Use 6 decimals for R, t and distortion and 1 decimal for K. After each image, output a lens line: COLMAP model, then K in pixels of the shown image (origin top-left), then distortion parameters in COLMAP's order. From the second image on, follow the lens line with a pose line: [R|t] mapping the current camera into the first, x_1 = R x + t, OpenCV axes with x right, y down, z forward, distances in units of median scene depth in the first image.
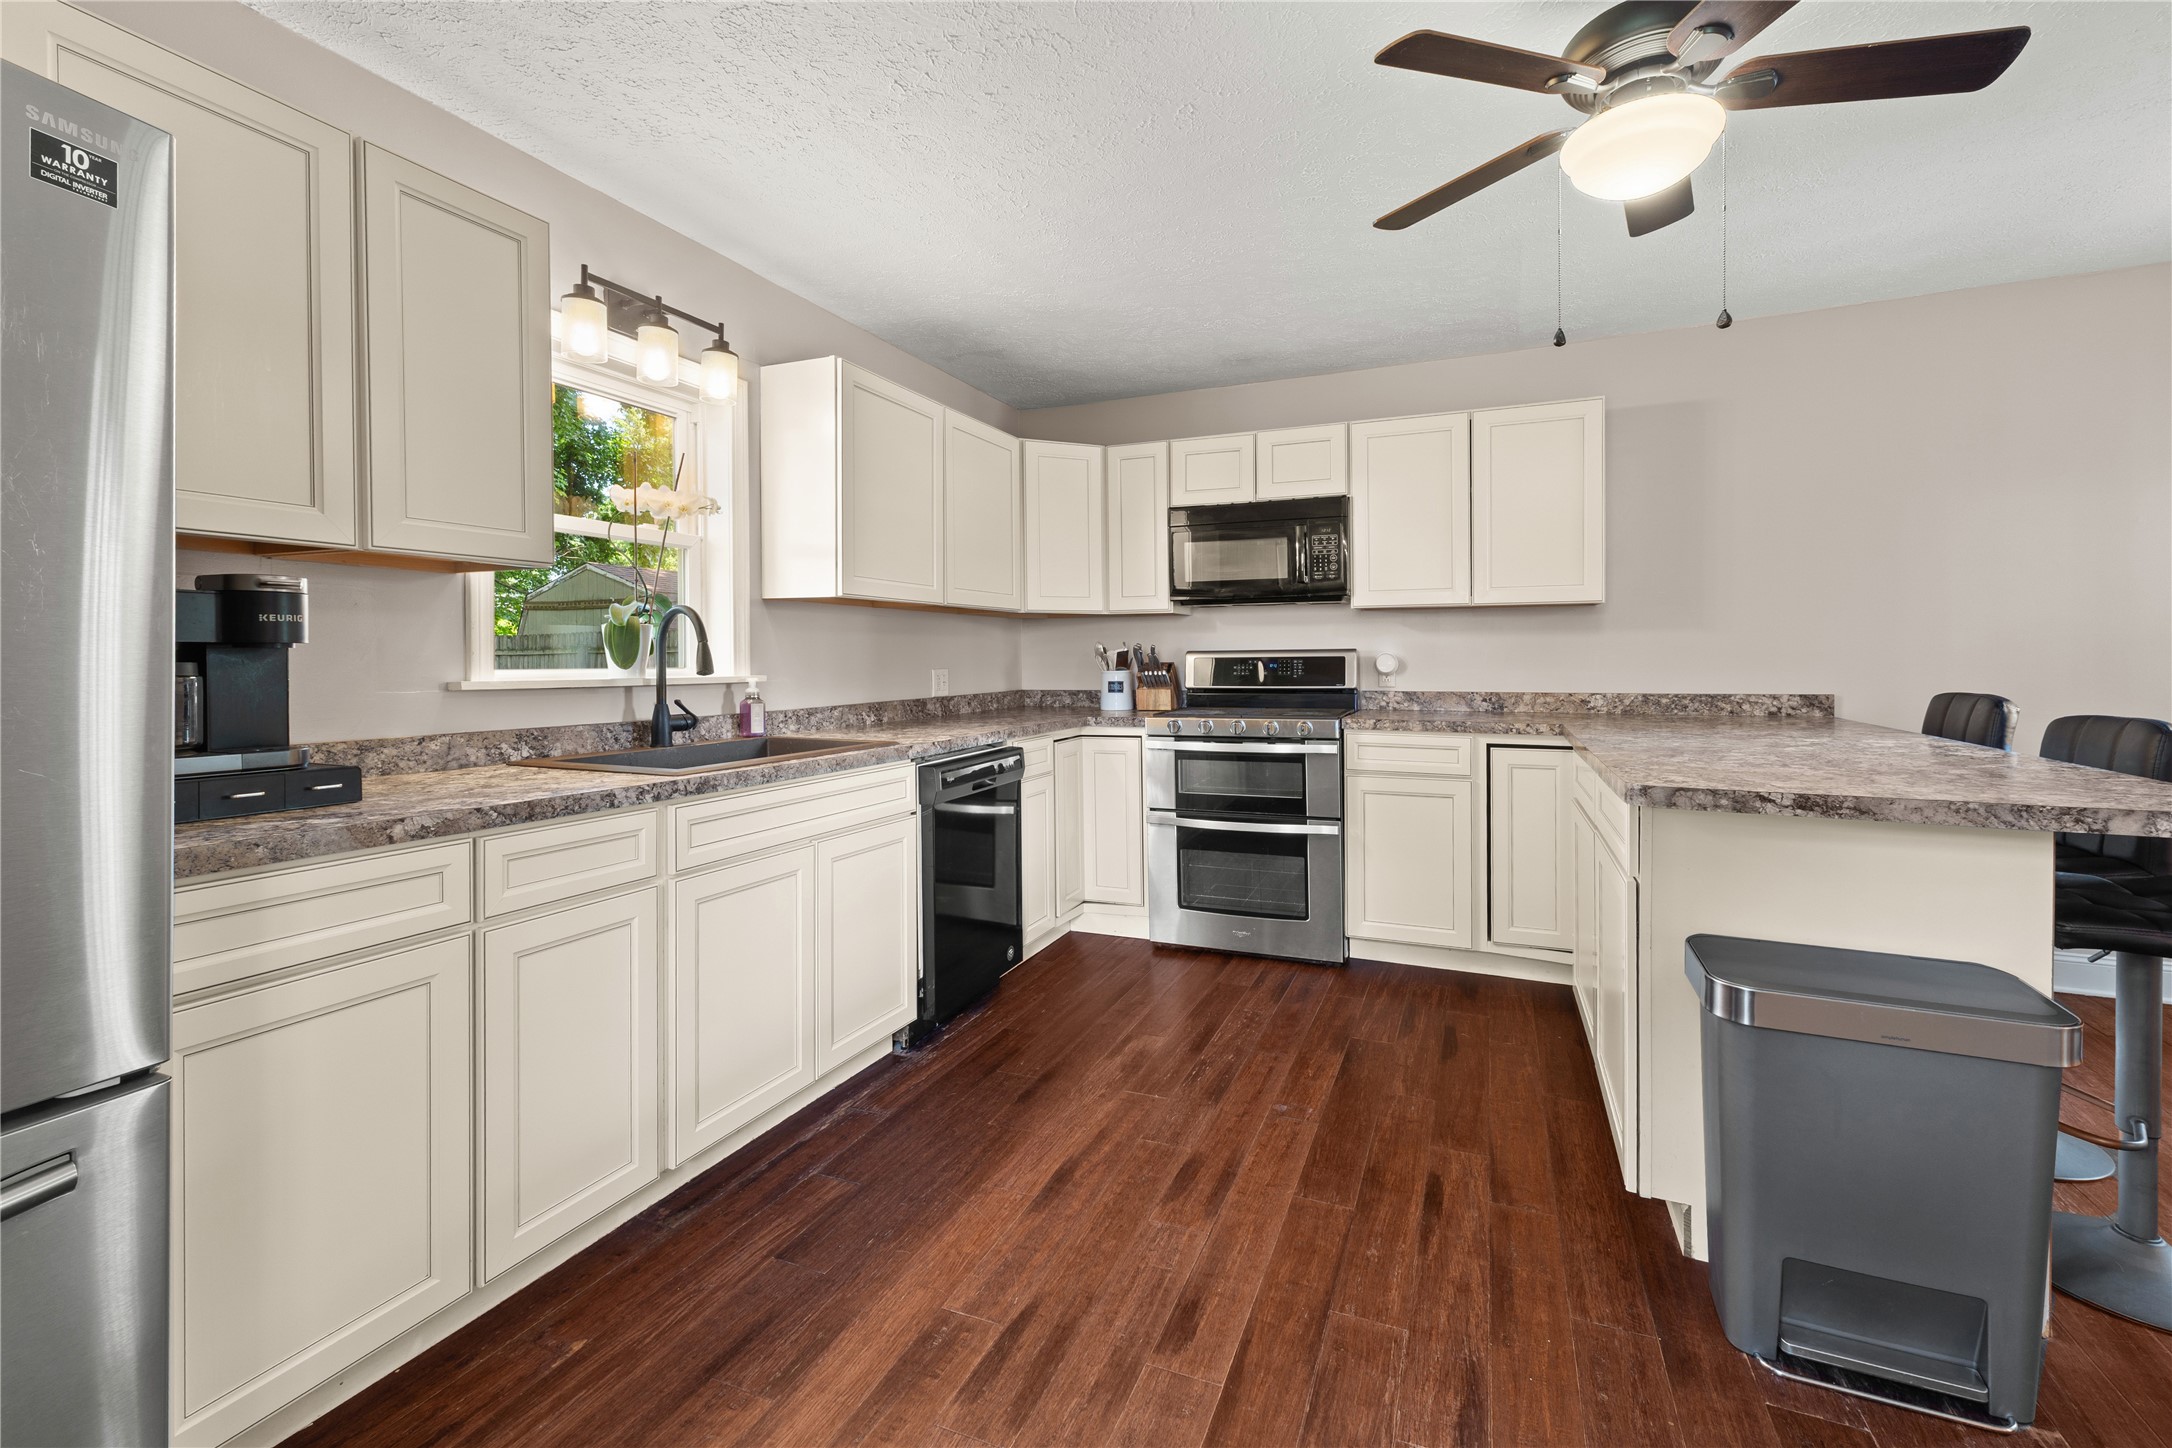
lens RADIAL K [[927.7, 0, 1079.8], [0, 927.7, 709.5], [0, 0, 1]] dist [0.004383, 0.000088]
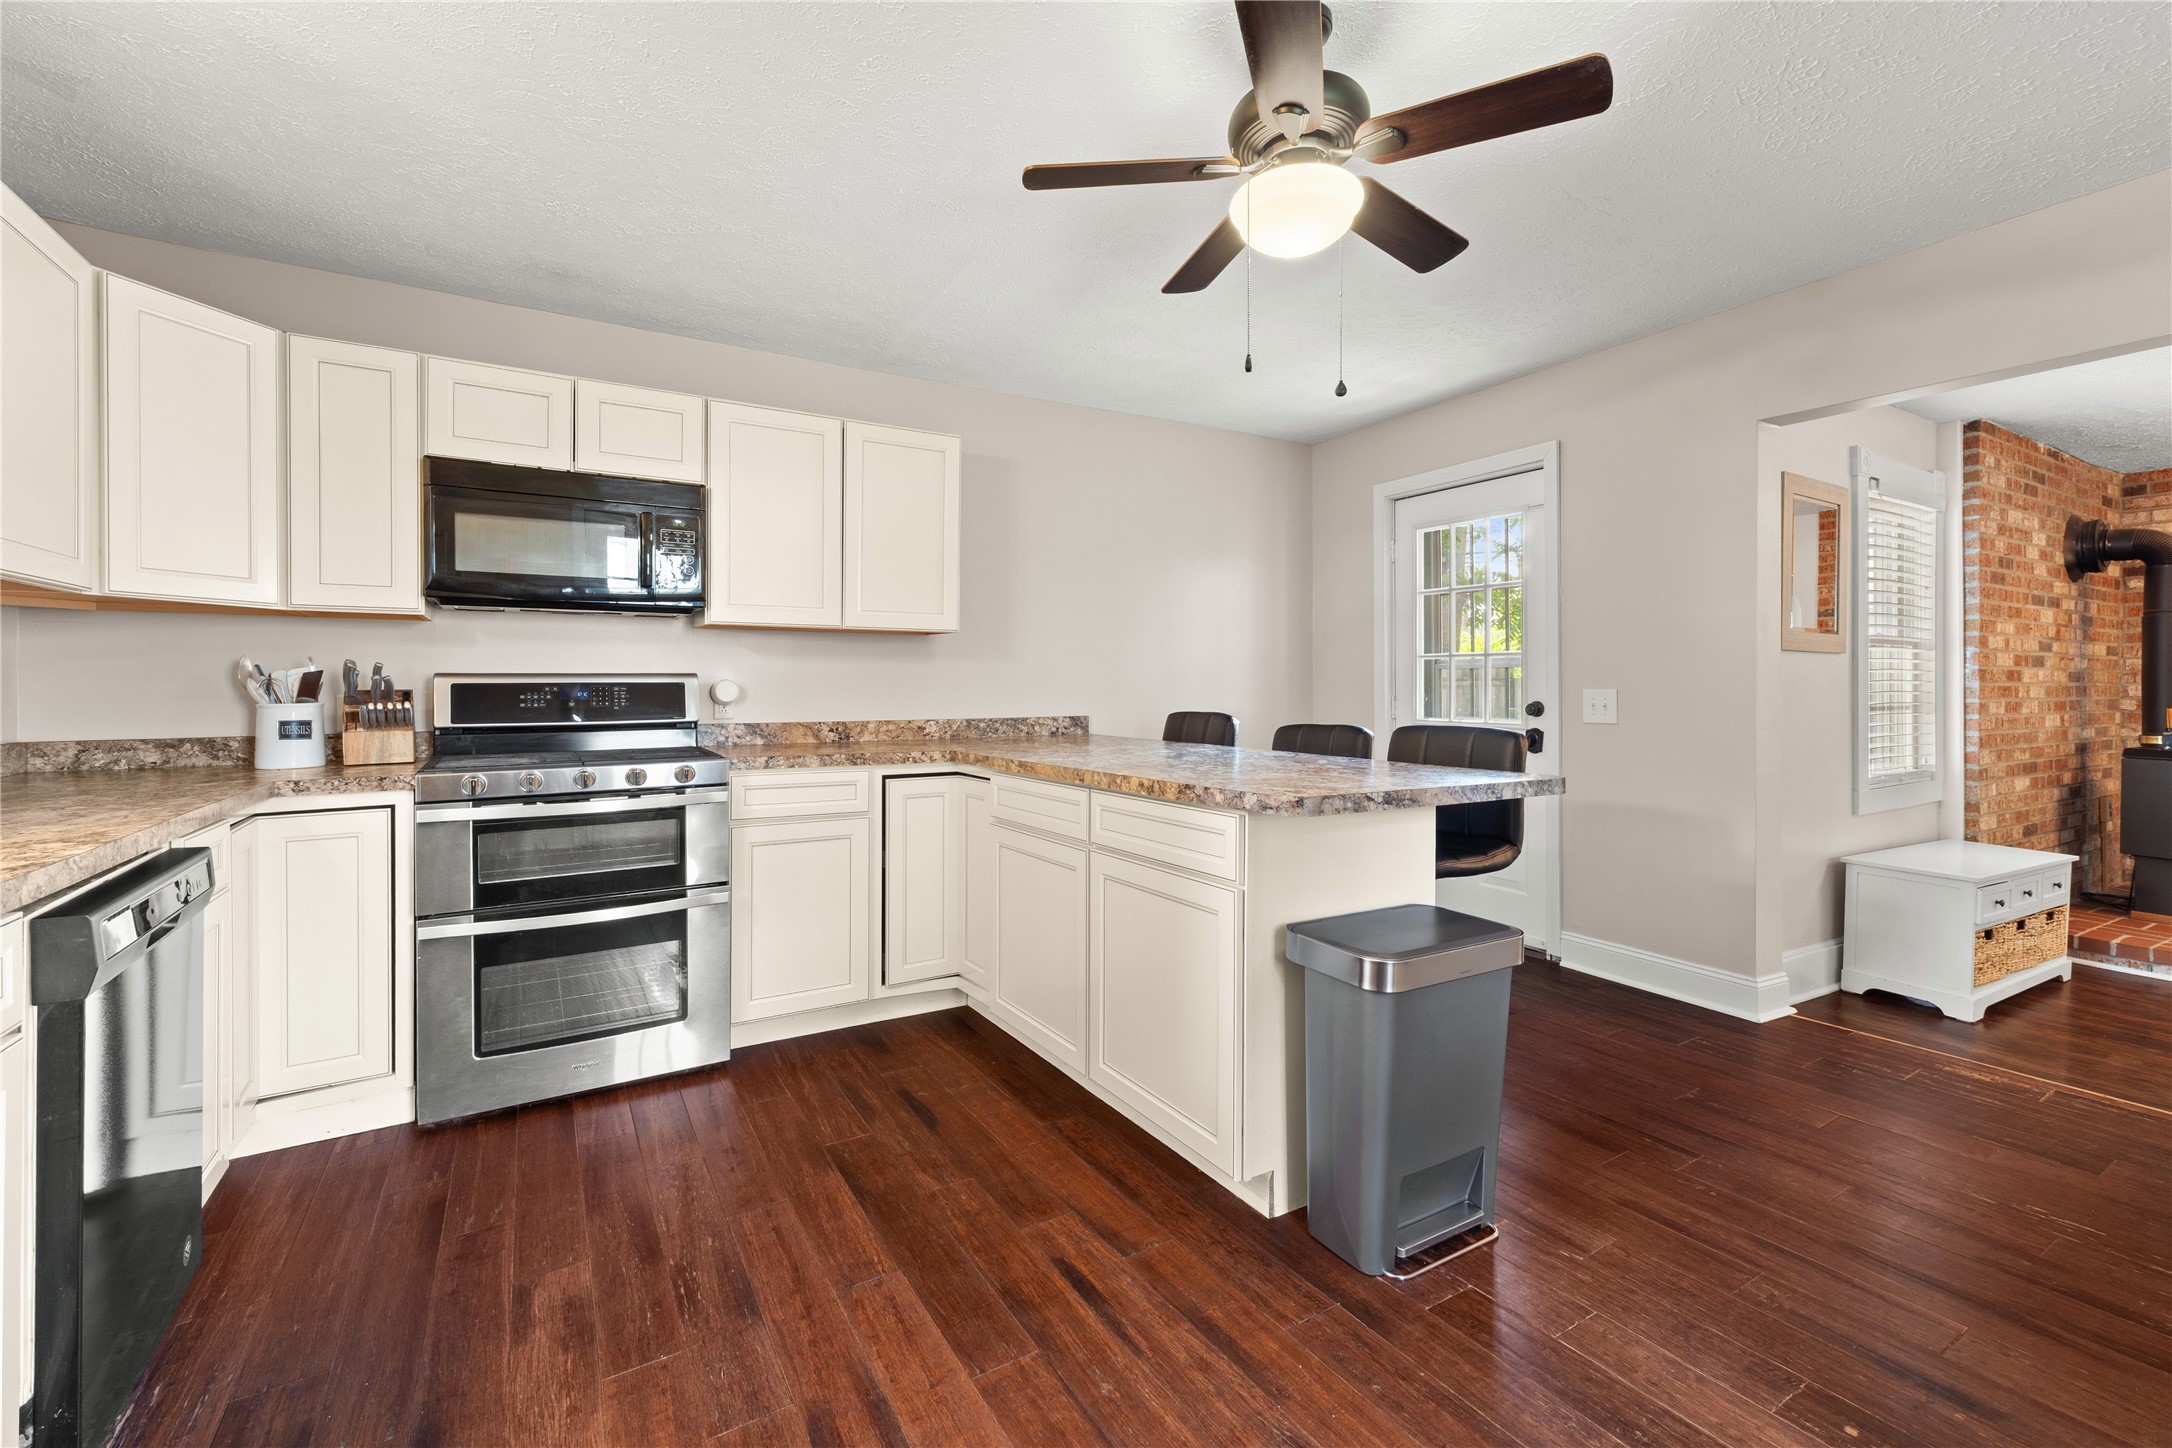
lens RADIAL K [[927.7, 0, 1079.8], [0, 927.7, 709.5], [0, 0, 1]] dist [0.004383, 0.000088]
pose [[0.576609, -0.015155, 0.816880, -0.212043], [0.044575, 0.998922, -0.012931, -0.008807], [-0.815804, 0.043869, 0.576663, 0.291135]]
